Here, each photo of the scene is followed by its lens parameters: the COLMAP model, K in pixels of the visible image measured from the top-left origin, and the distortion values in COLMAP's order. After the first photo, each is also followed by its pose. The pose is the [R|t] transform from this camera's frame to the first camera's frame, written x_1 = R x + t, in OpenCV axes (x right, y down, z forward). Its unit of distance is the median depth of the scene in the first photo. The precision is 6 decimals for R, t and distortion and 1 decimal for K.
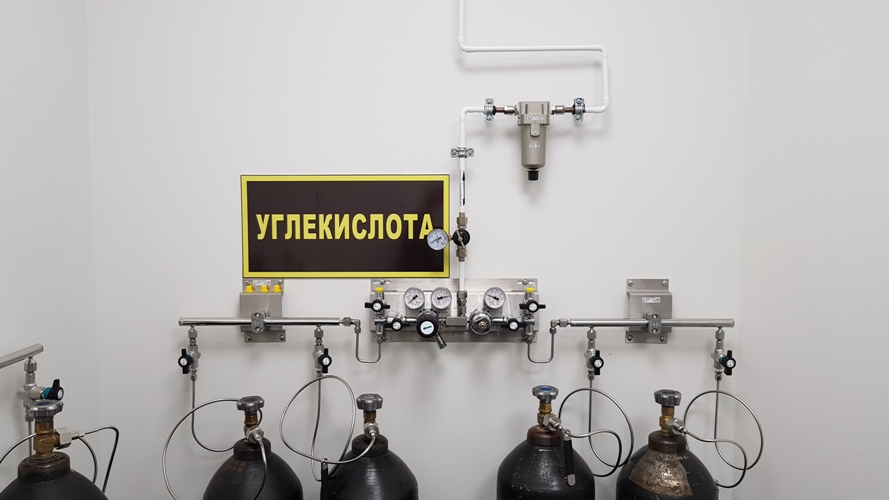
lens RADIAL K [[680.0, 0, 442.3], [0, 680.0, 251.9], [0, 0, 1]] dist [0.086448, 0.003746]
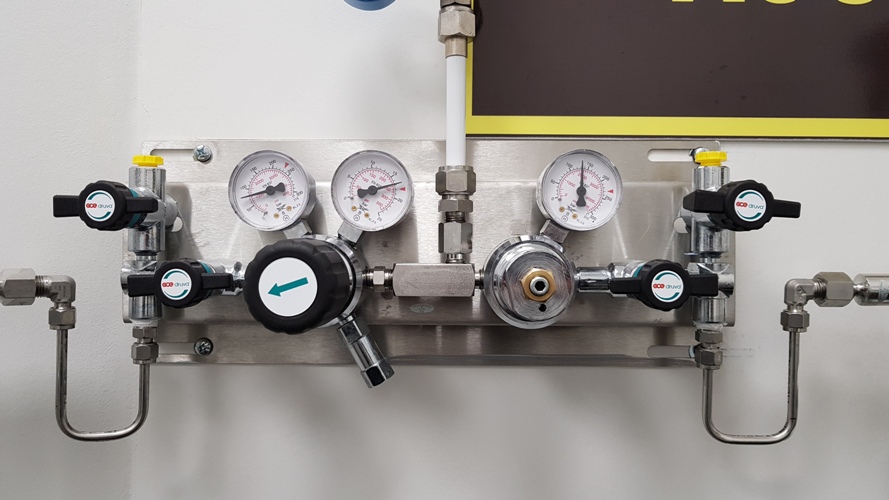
lens RADIAL K [[680.0, 0, 446.8], [0, 680.0, 247.4], [0, 0, 1]] dist [0.086448, 0.003746]
pose [[0.999691, -0.005824, -0.024170, 0.031914], [0.004113, 0.997521, -0.070244, 0.107179], [0.024519, 0.070123, 0.997237, 0.731782]]
